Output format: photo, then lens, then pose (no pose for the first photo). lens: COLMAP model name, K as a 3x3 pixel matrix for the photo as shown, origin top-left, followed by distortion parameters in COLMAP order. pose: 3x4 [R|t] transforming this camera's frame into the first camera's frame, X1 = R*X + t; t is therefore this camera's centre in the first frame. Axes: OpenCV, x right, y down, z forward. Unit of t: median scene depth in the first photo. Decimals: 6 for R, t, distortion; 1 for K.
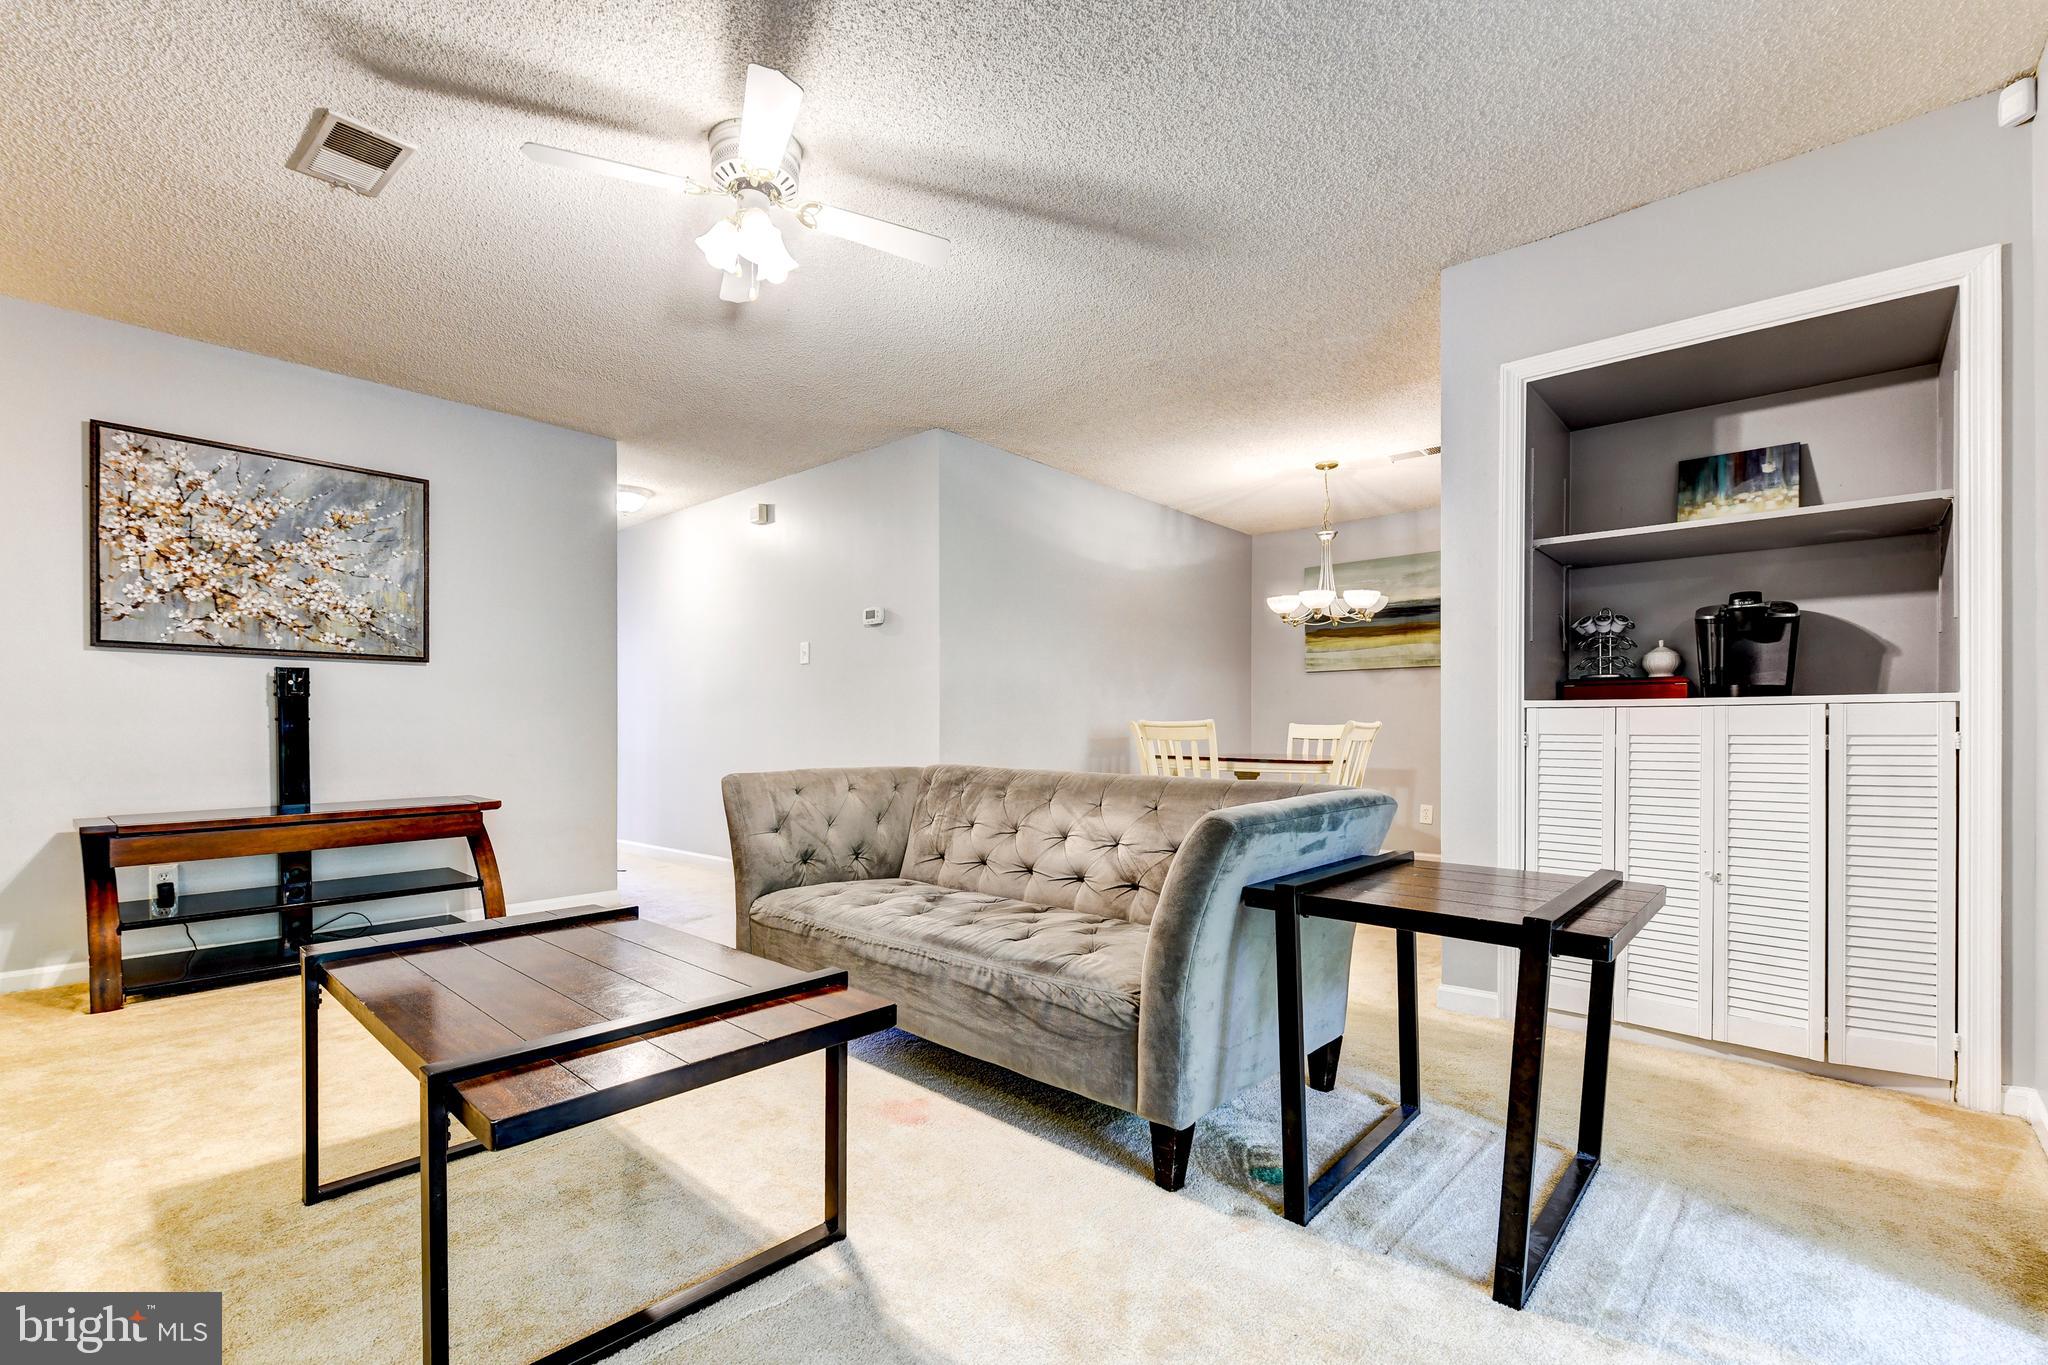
lens RADIAL K [[904.6, 0, 1015.7], [0, 904.6, 738.6], [0, 0, 1]] dist [-0.002222, -0.000384]
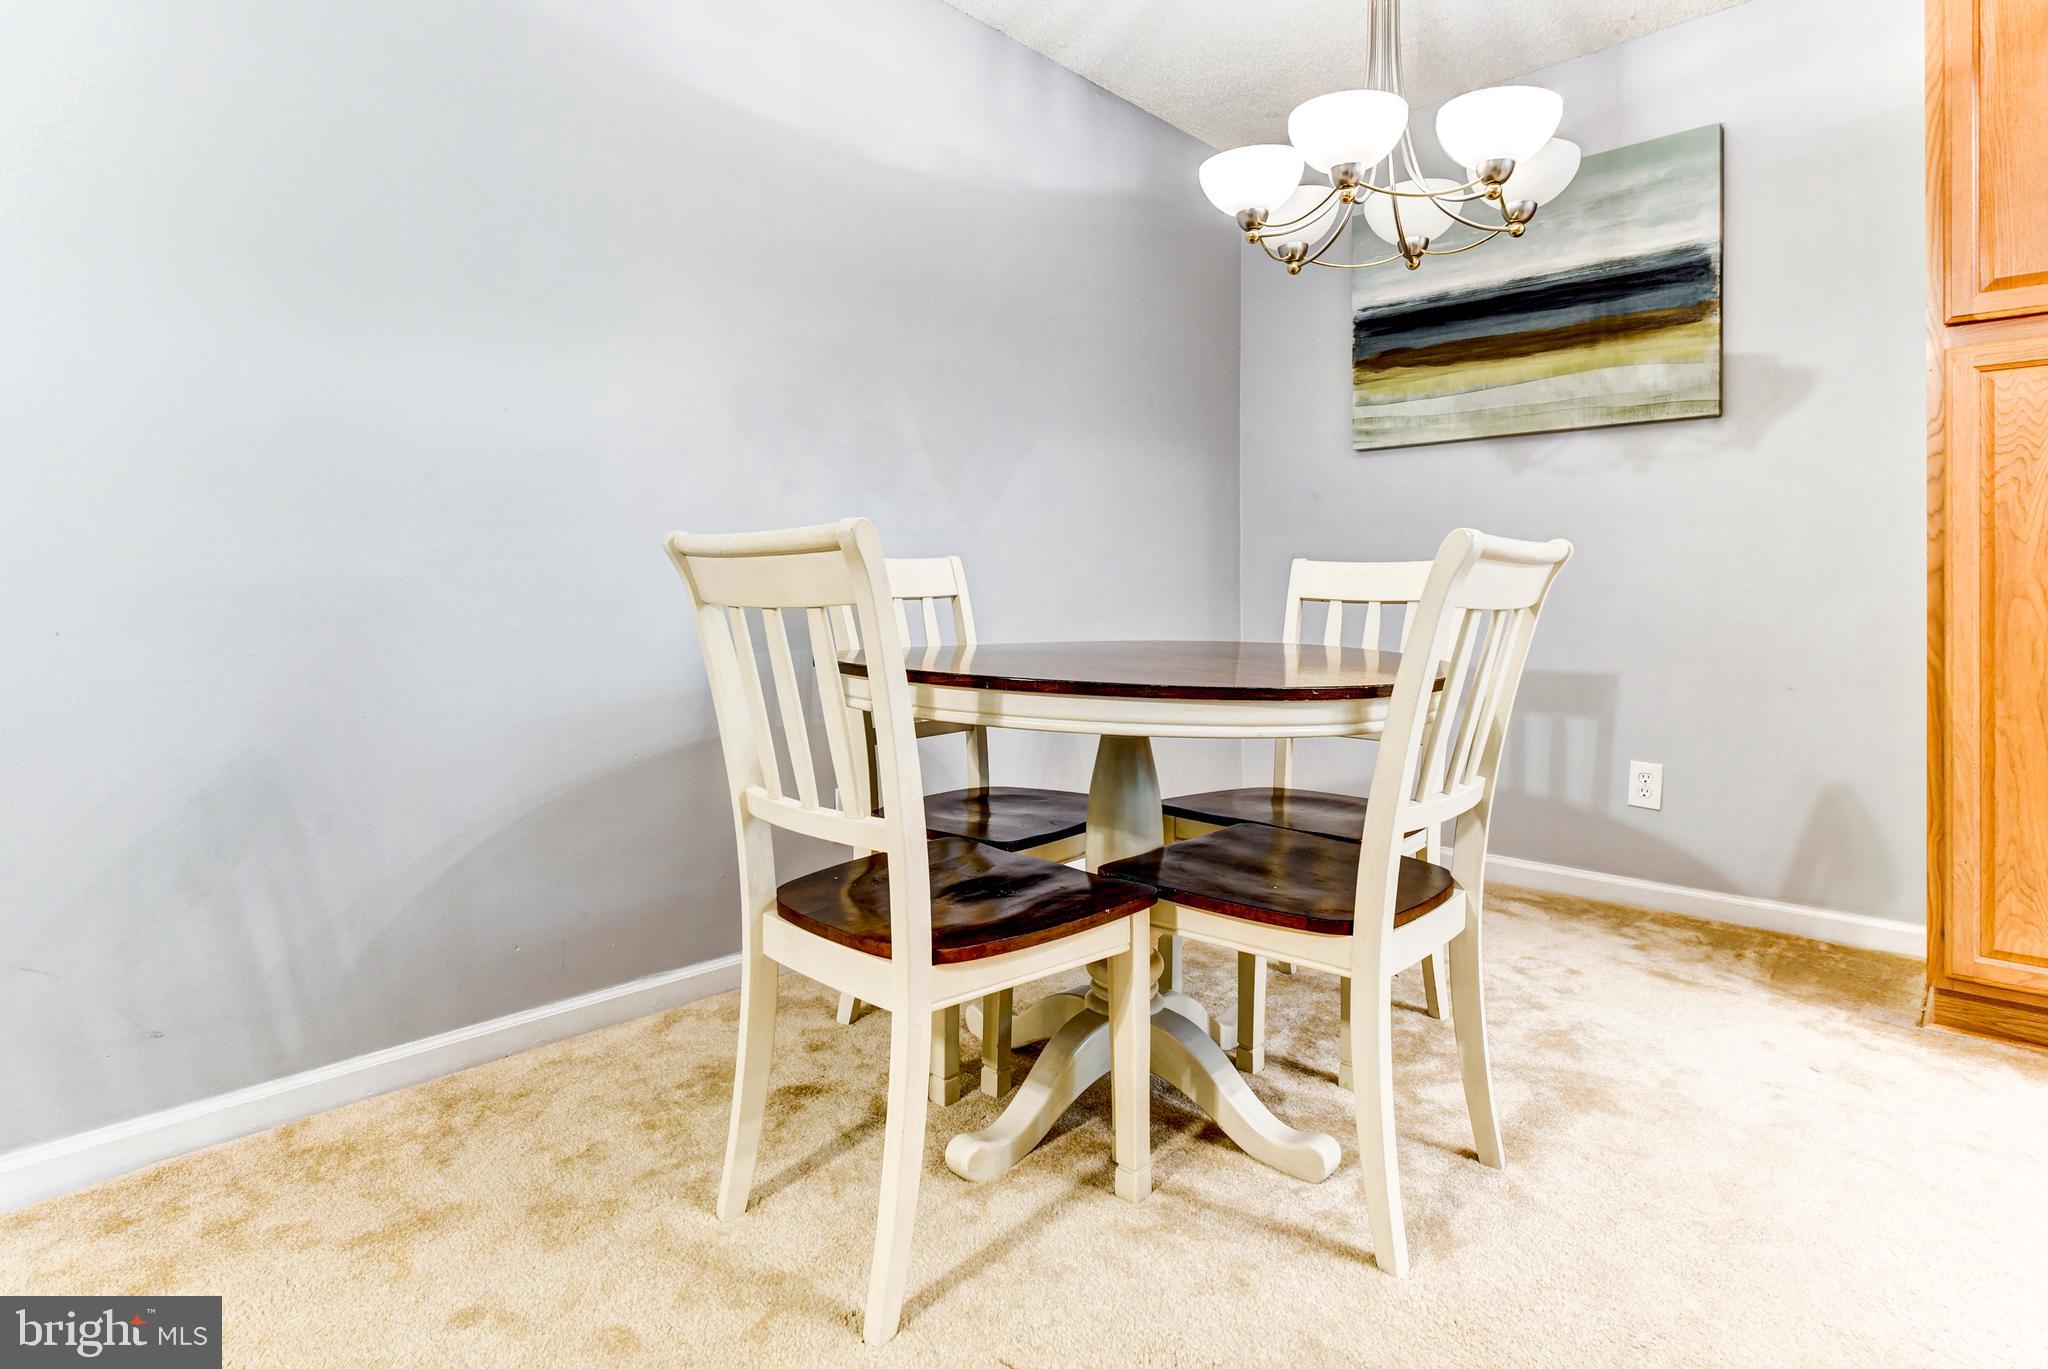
lens RADIAL K [[1090.3, 0, 1014.4], [0, 1090.3, 594.6], [0, 0, 1]] dist [0.001941, 0.000879]
pose [[0.999582, -0.000281, -0.028916, 0.202574], [0.000143, 0.999989, -0.004764, 0.000005], [0.028917, 0.004758, 0.999570, 0.551326]]
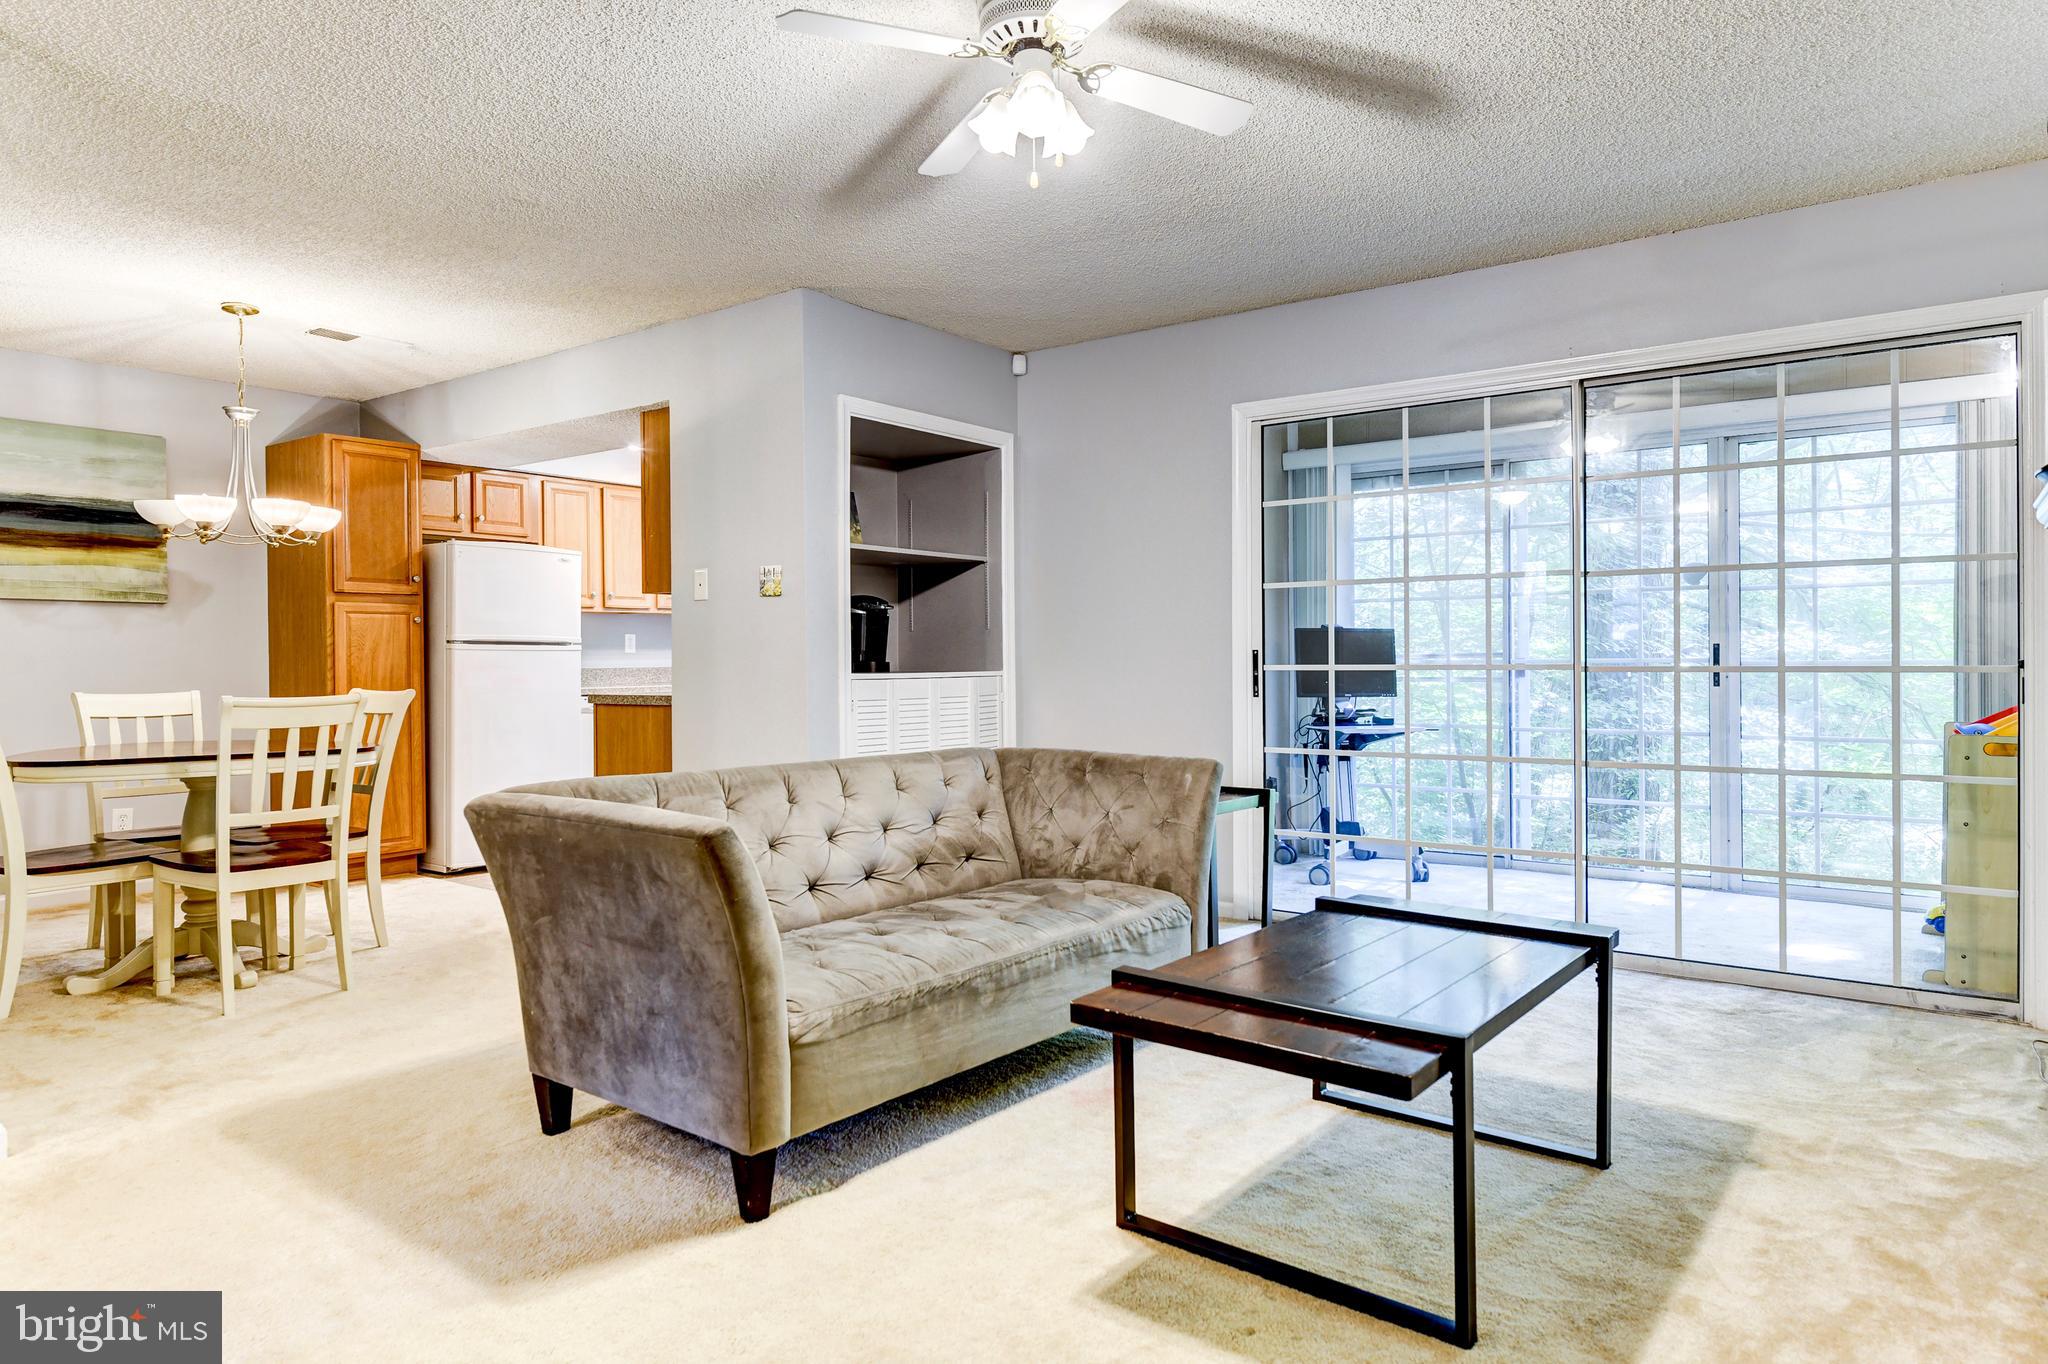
lens RADIAL K [[1235.6, 0, 1024.0], [0, 1235.6, 682.0], [0, 0, 1]] dist [0.001698, 0.000279]
pose [[-0.081992, -0.012273, 0.996557, -0.564793], [0.014741, 0.999800, 0.013526, -0.025518], [-0.996524, 0.015799, -0.081795, 0.450958]]
